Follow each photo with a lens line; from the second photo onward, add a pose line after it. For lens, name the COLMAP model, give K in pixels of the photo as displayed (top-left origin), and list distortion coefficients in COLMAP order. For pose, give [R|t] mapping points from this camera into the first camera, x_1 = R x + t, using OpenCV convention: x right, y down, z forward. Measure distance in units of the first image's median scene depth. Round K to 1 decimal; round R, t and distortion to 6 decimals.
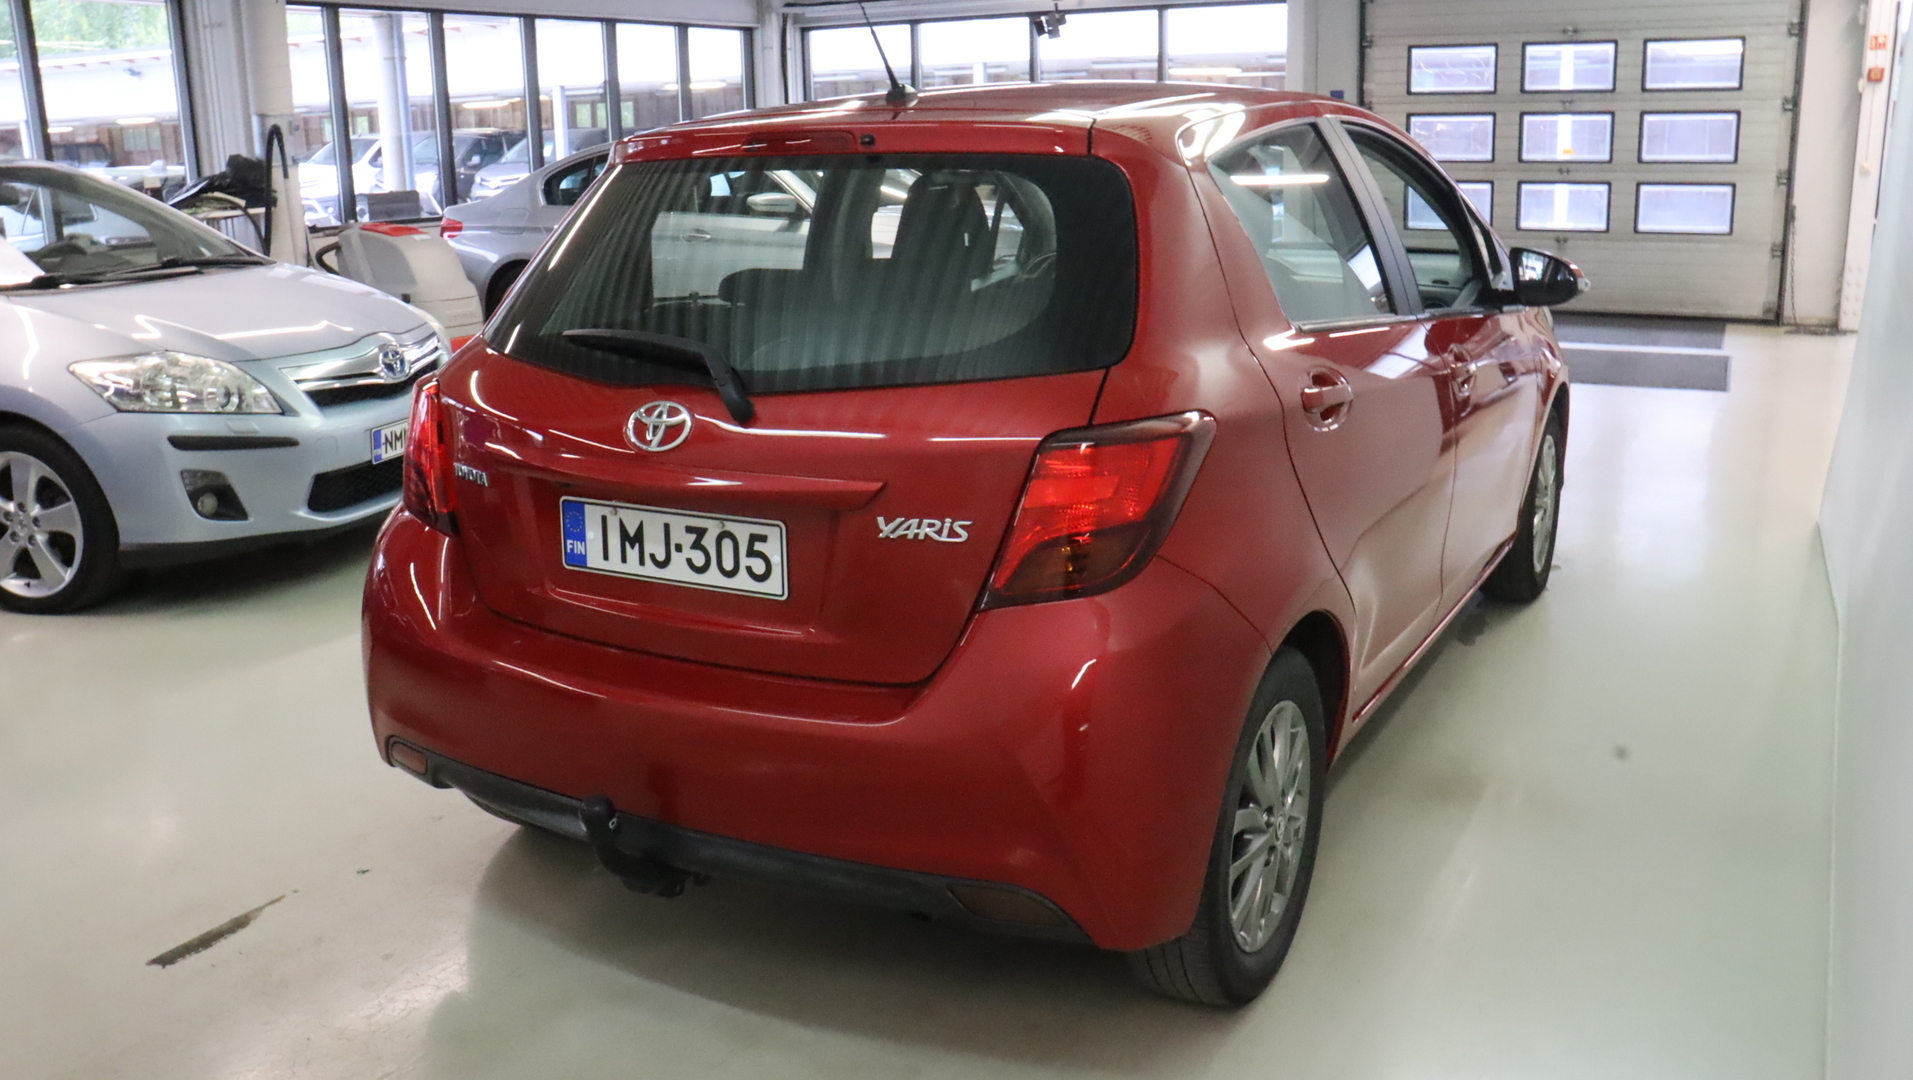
lens RADIAL K [[1606.7, 0, 971.0], [0, 1606.7, 482.9], [0, 0, 1]] dist [-0.191300, 0.186420]
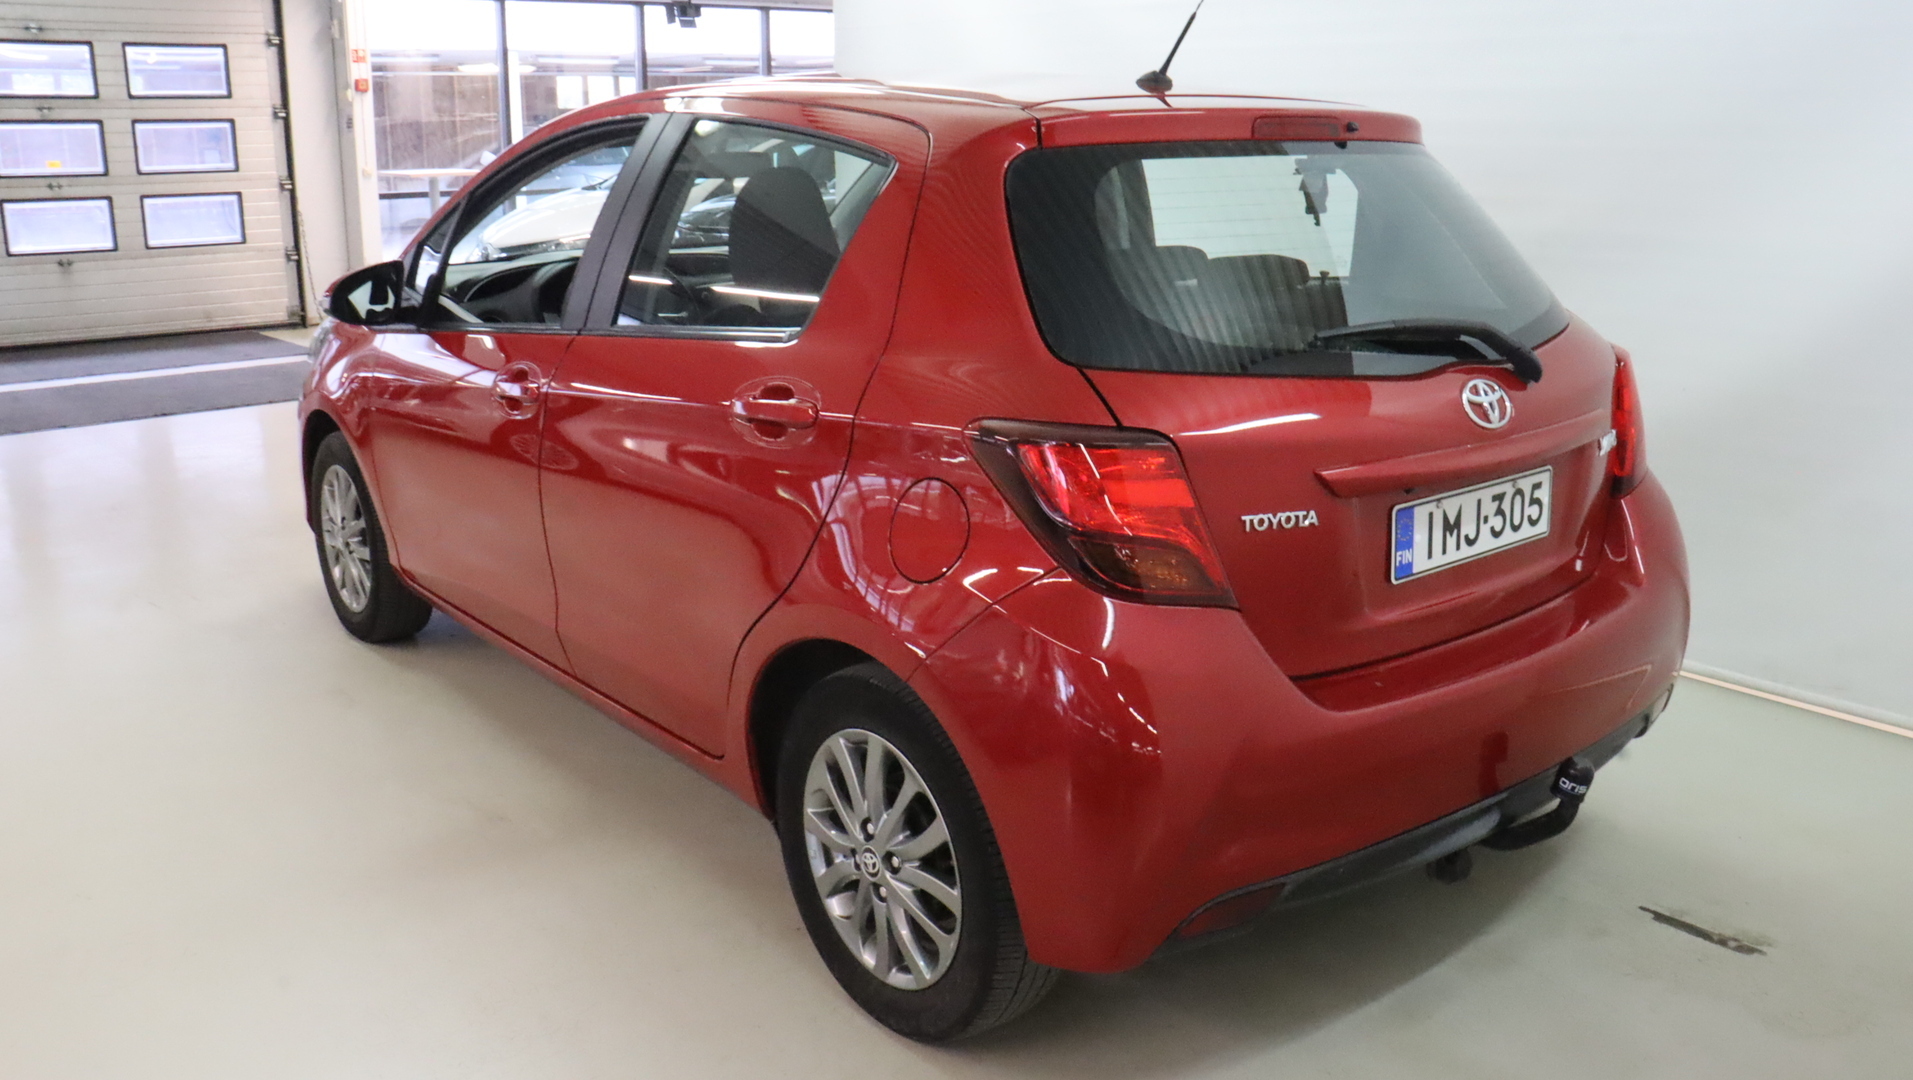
lens RADIAL K [[1606.7, 0, 971.0], [0, 1606.7, 482.9], [0, 0, 1]] dist [-0.191300, 0.186420]
pose [[0.351176, -0.181115, 0.918626, -1.202468], [0.191090, 0.974327, 0.119046, -0.163408], [-0.916603, 0.133735, 0.376769, 0.893504]]
